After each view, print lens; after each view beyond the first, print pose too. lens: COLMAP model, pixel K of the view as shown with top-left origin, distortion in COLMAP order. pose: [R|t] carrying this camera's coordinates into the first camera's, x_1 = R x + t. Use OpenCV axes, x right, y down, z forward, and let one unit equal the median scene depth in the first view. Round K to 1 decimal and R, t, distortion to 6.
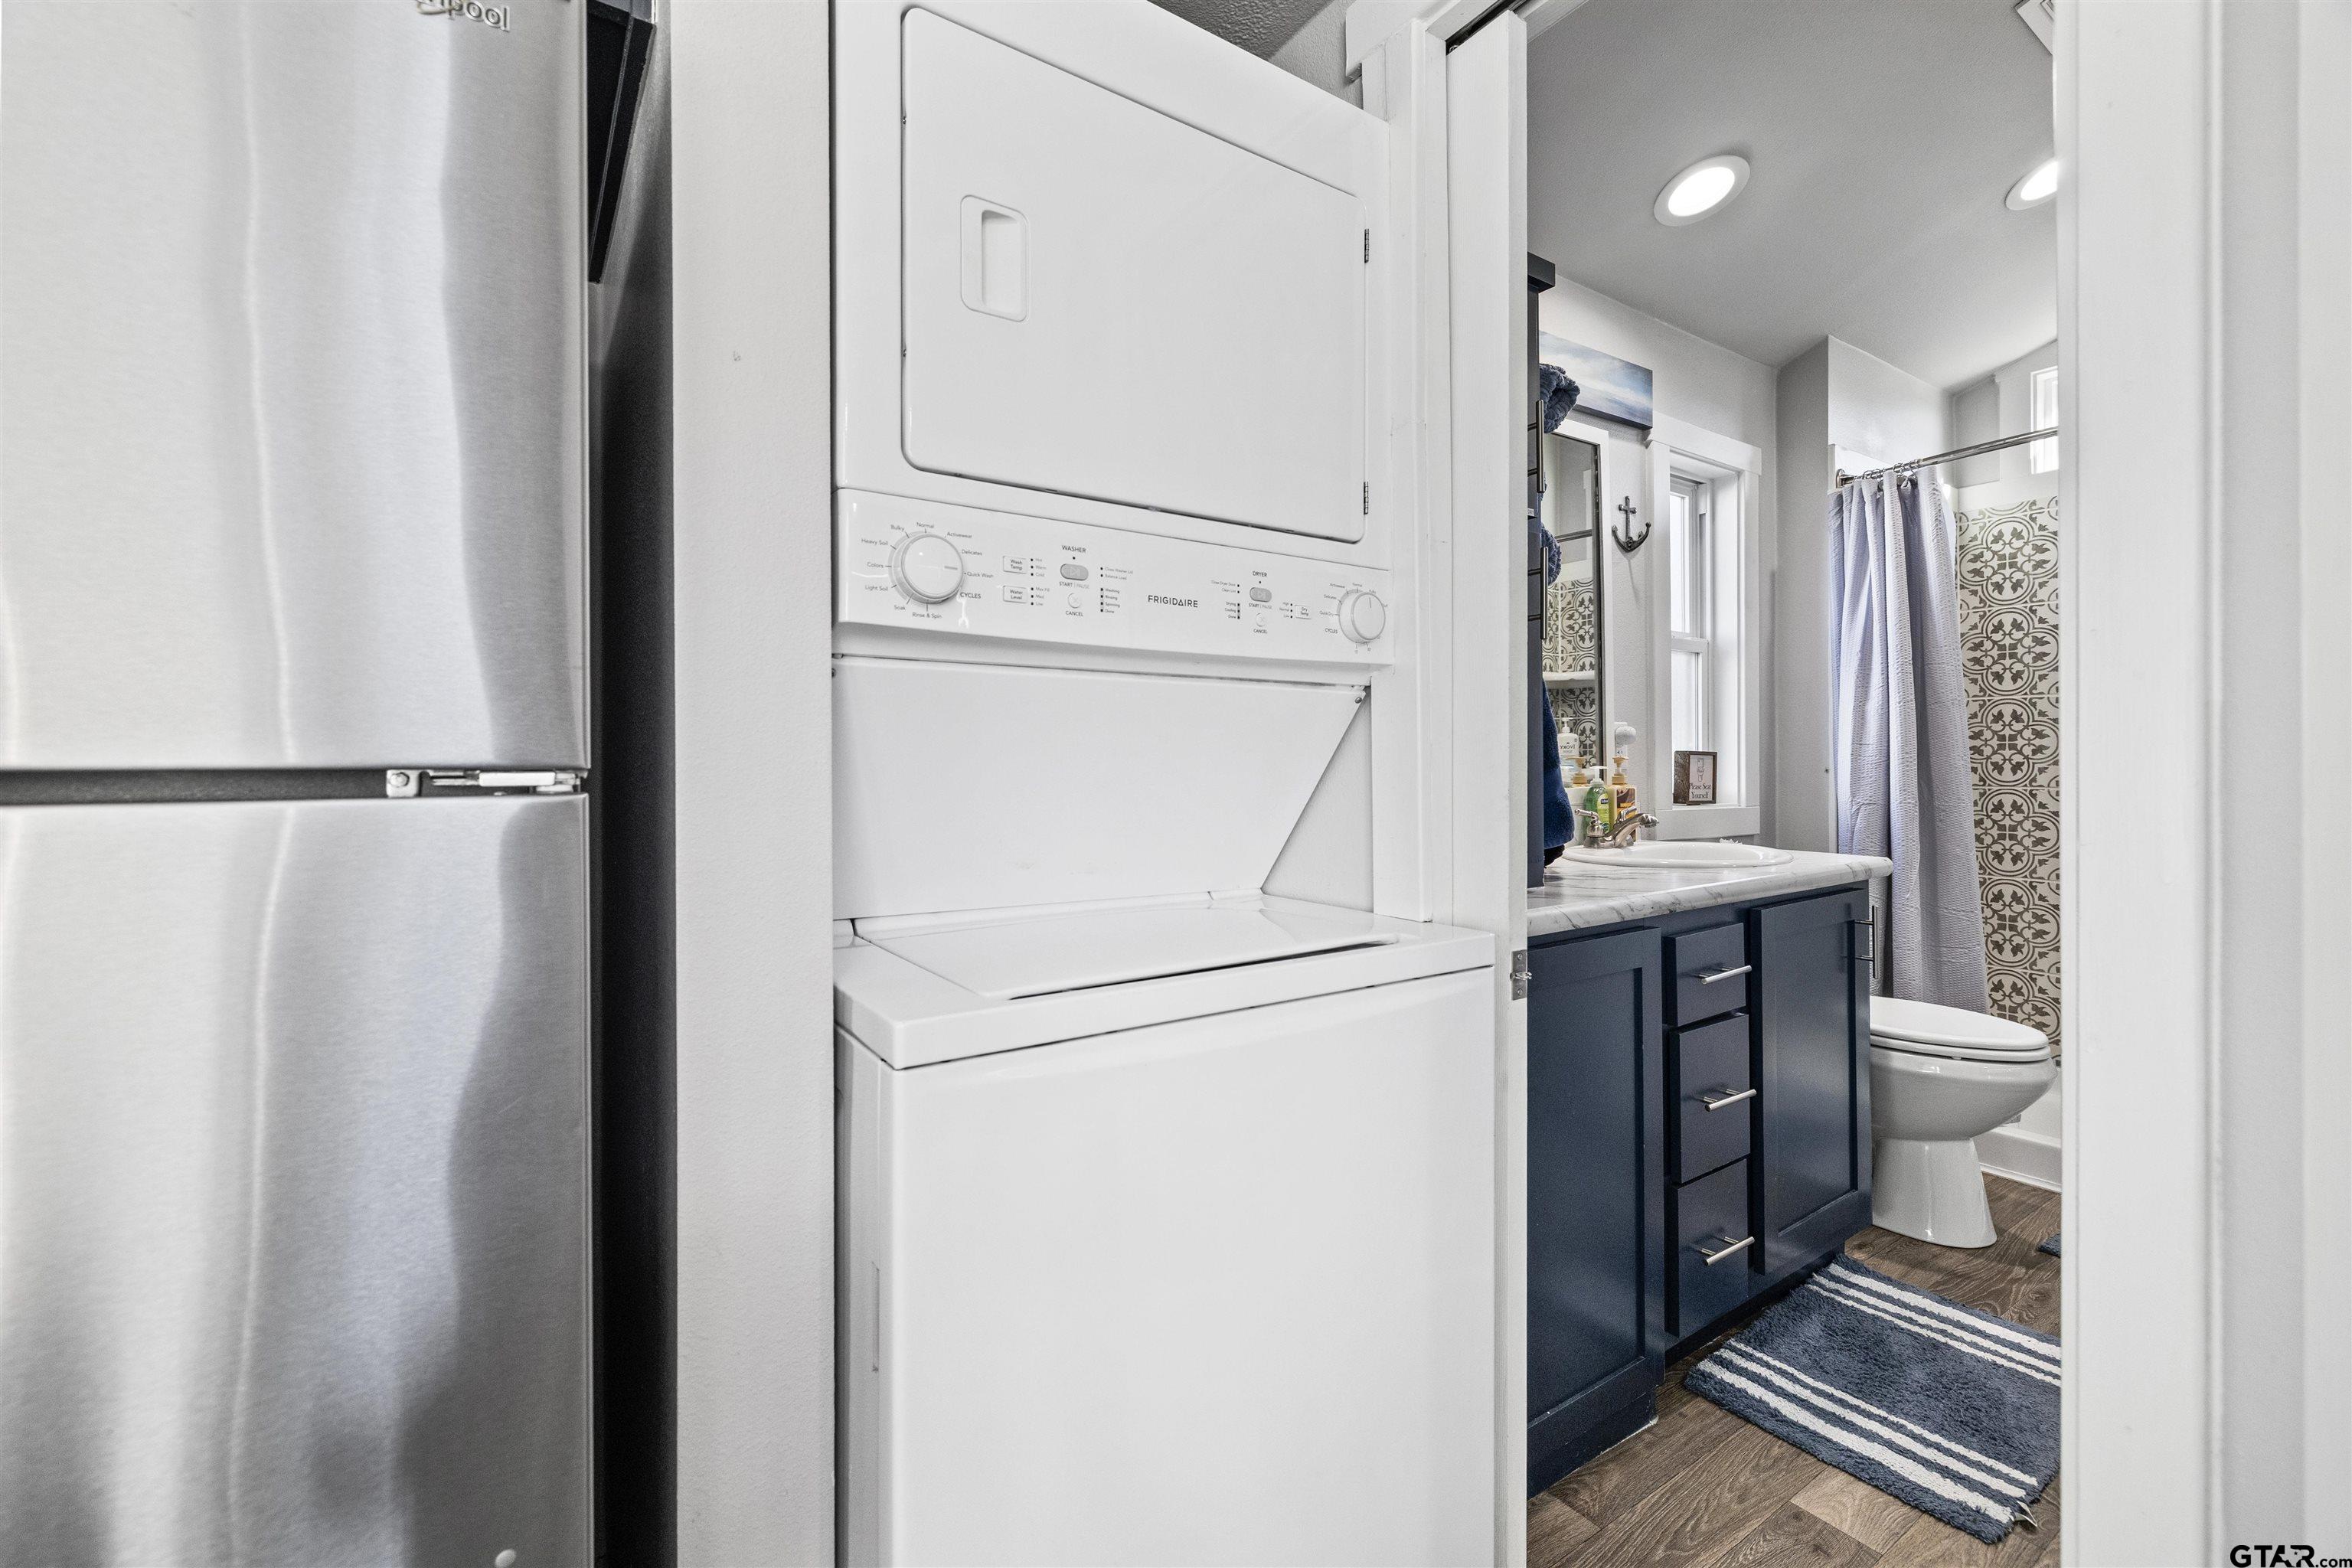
lens RADIAL K [[996.5, 0, 1170.4], [0, 996.5, 764.3], [0, 0, 1]] dist [-0.001105, 0.000552]
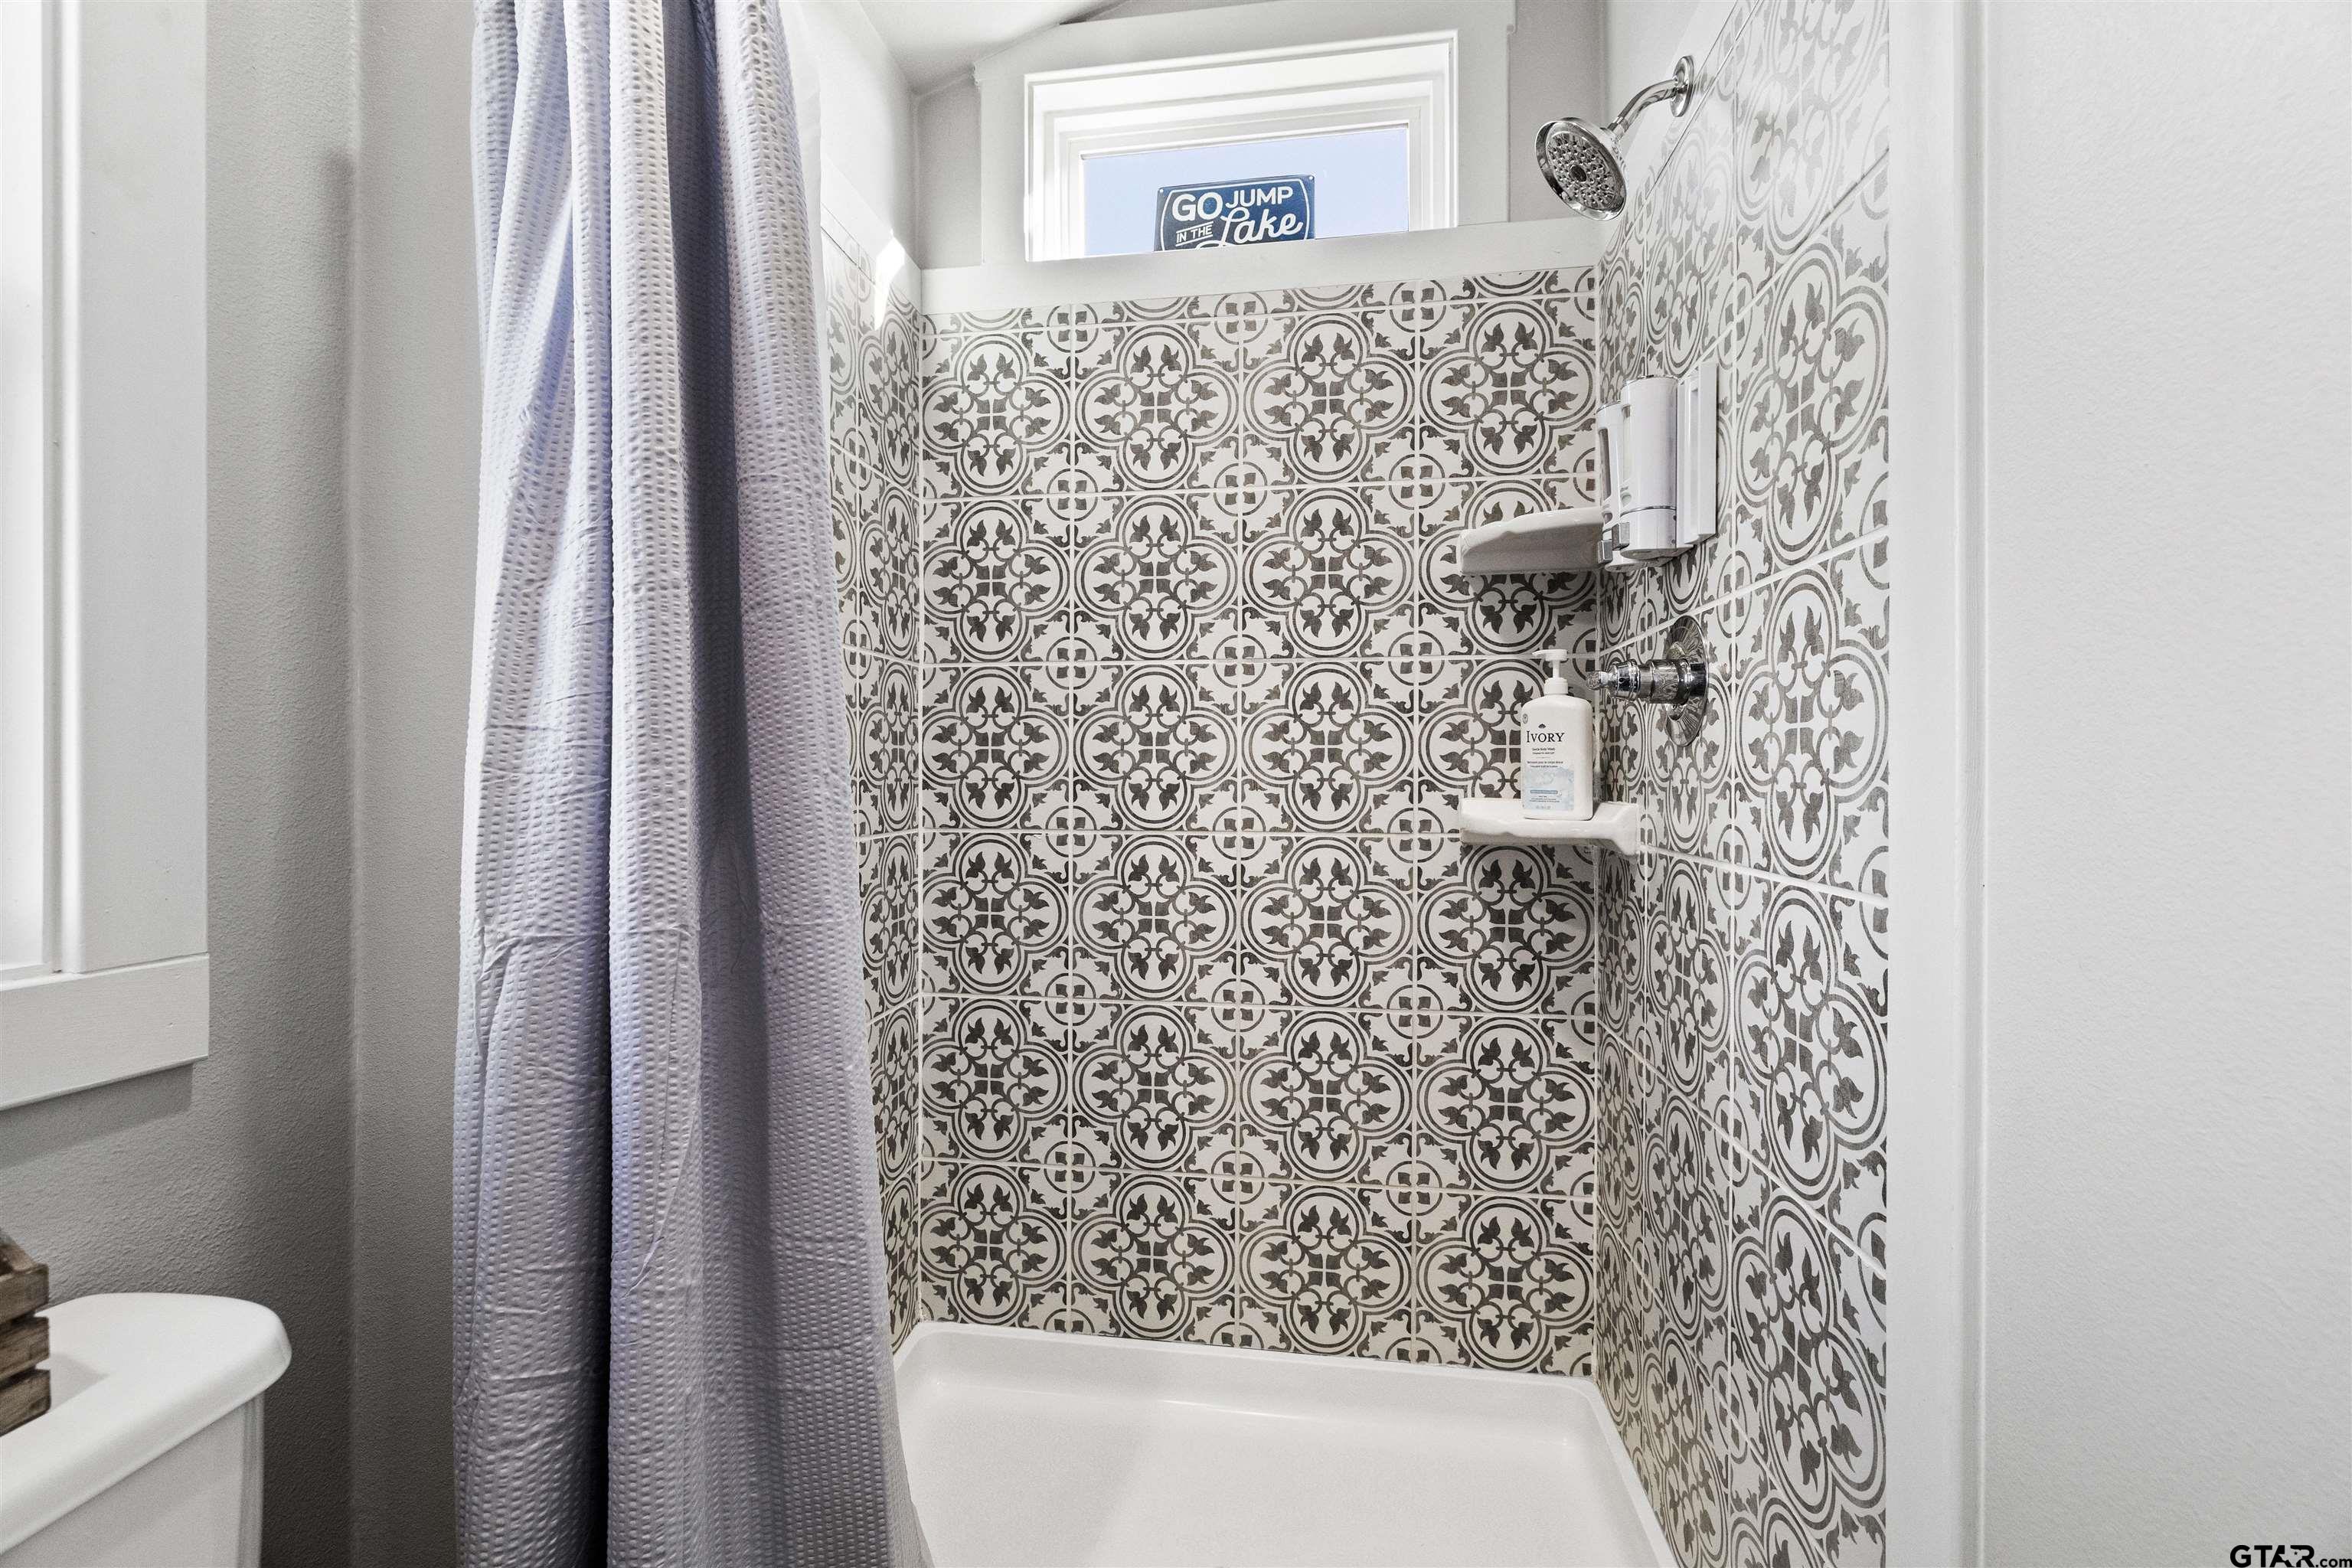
lens RADIAL K [[996.5, 0, 1175.2], [0, 996.5, 775.6], [0, 0, 1]] dist [-0.001105, 0.000552]
pose [[0.673899, 0.003883, 0.738814, 0.624266], [-0.002912, 0.999992, -0.002599, -0.006912], [-0.738818, -0.000400, 0.673905, 0.688512]]
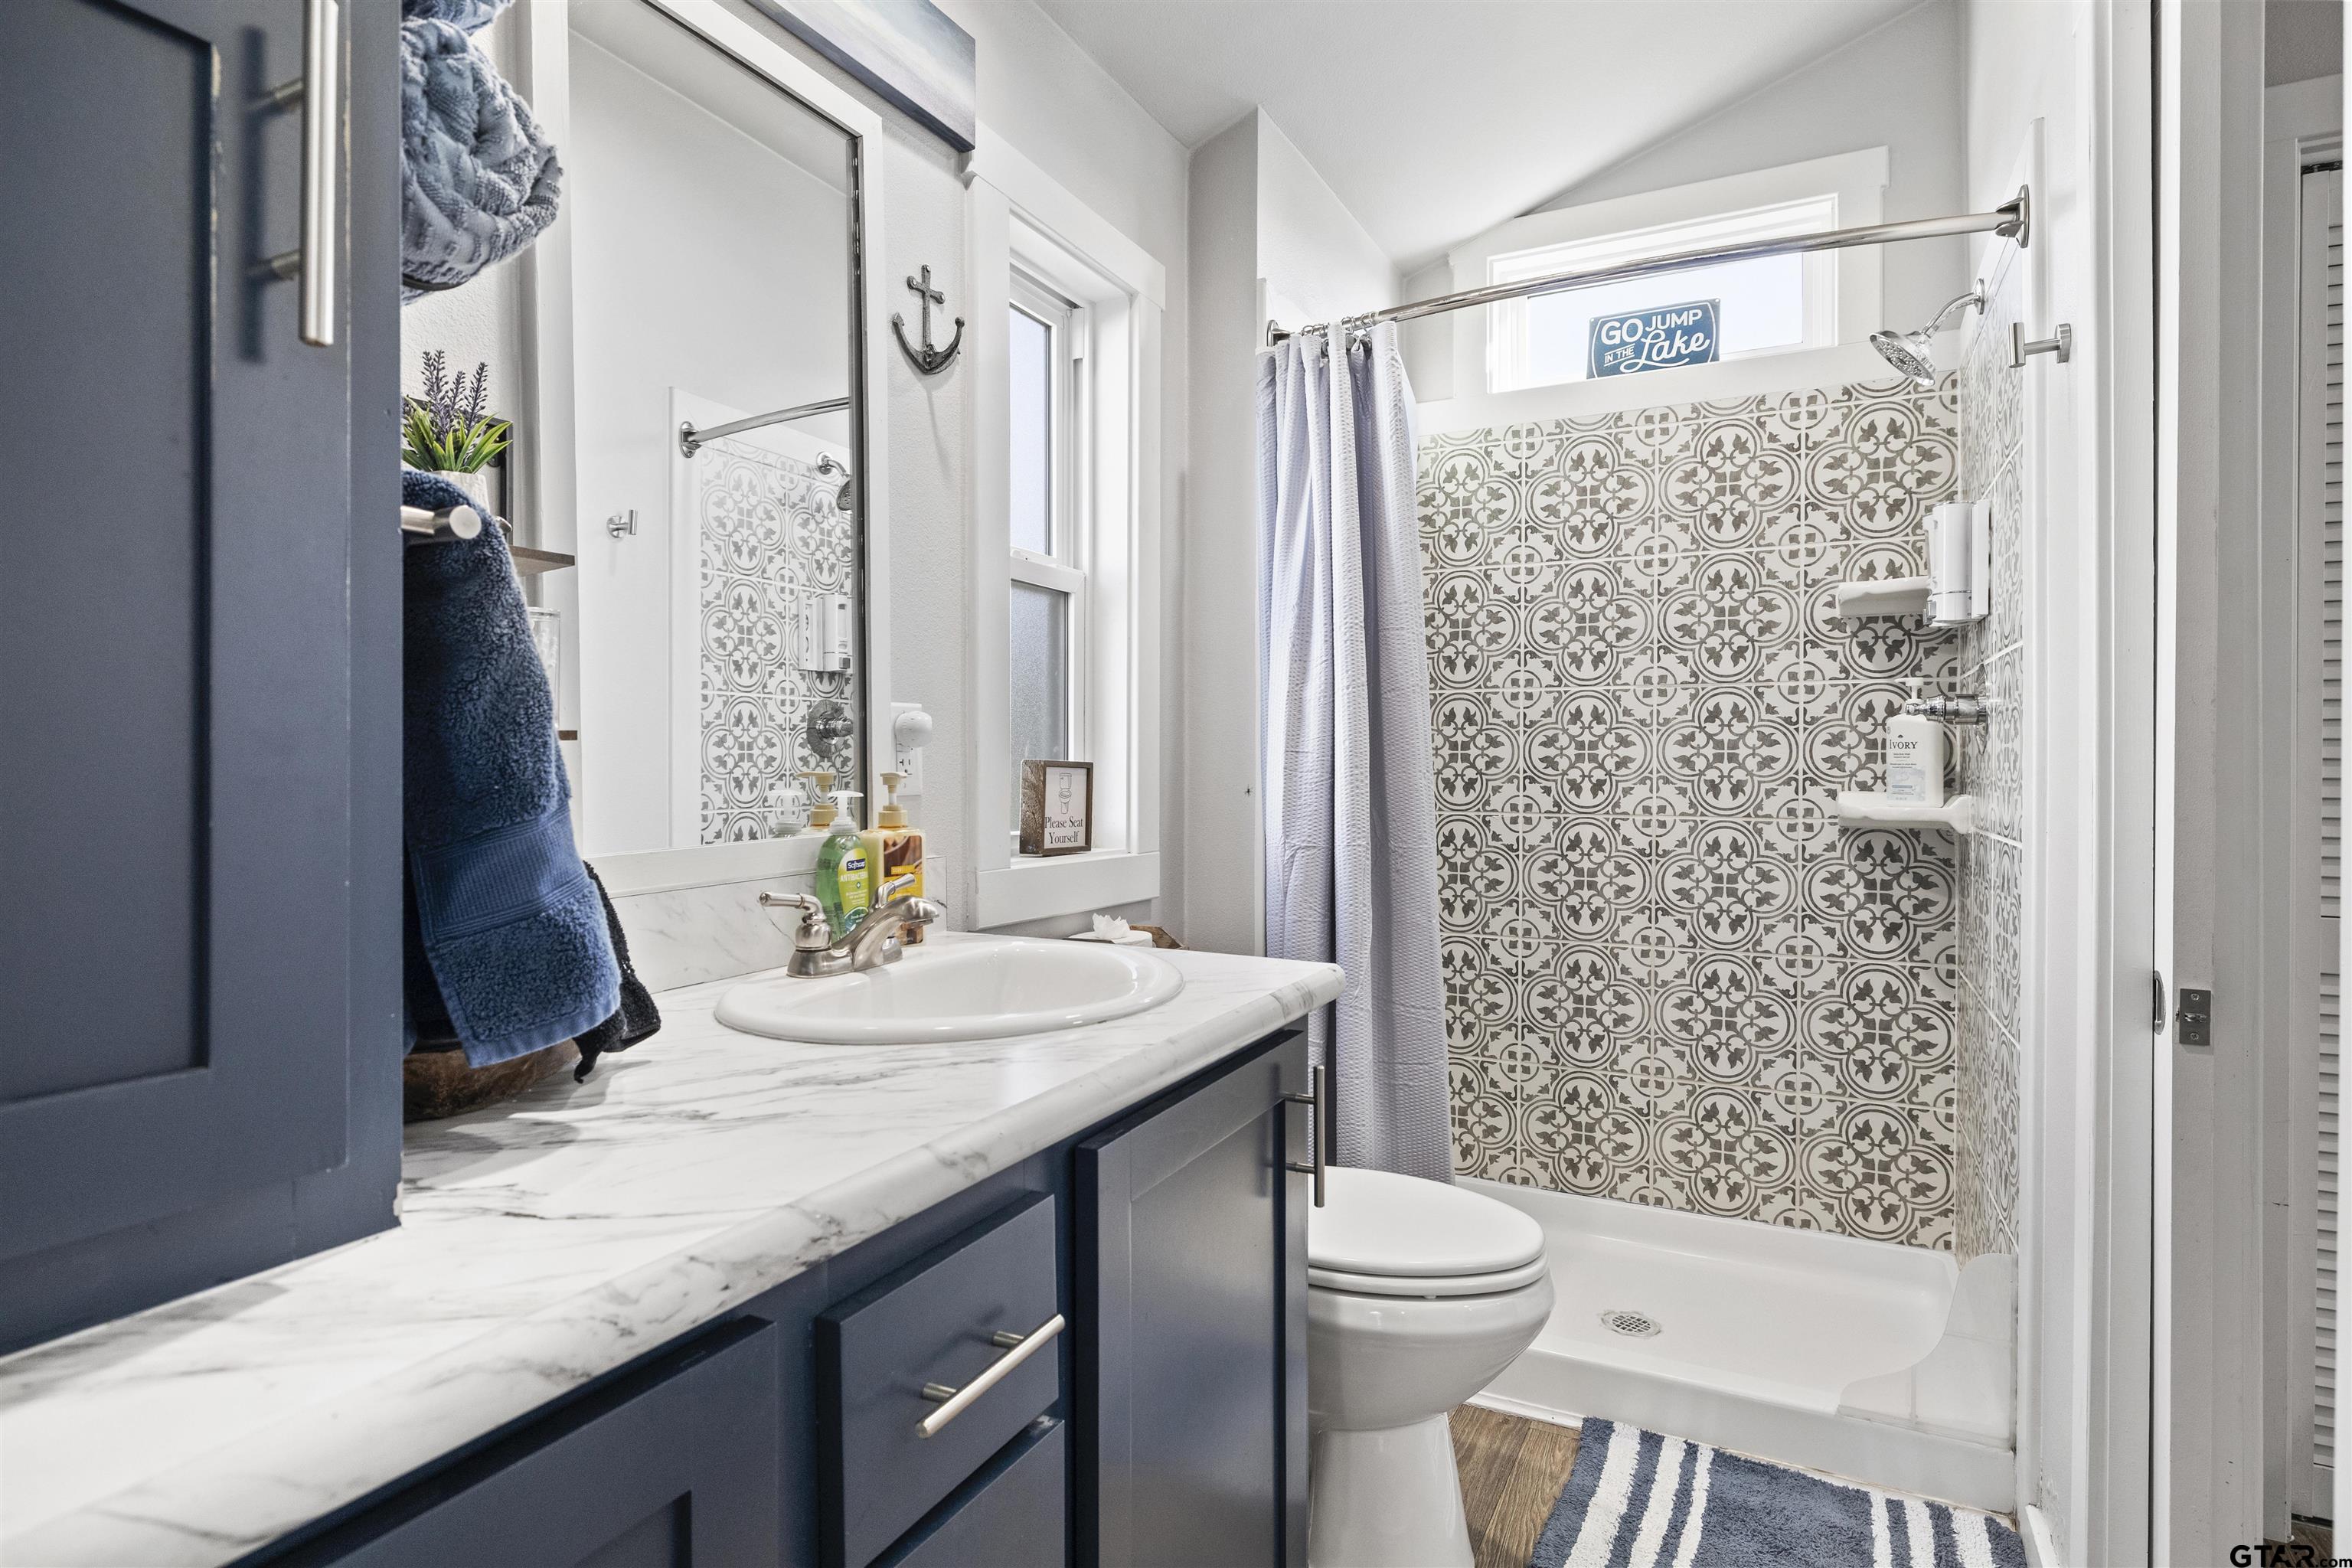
lens RADIAL K [[1233.9, 0, 1174.5], [0, 1233.9, 768.9], [0, 0, 1]] dist [-0.001333, 0.000175]
pose [[0.873414, 0.005966, 0.486942, 0.255121], [-0.006340, 0.999980, -0.000879, -0.008771], [-0.486937, -0.002319, 0.873434, 0.369801]]
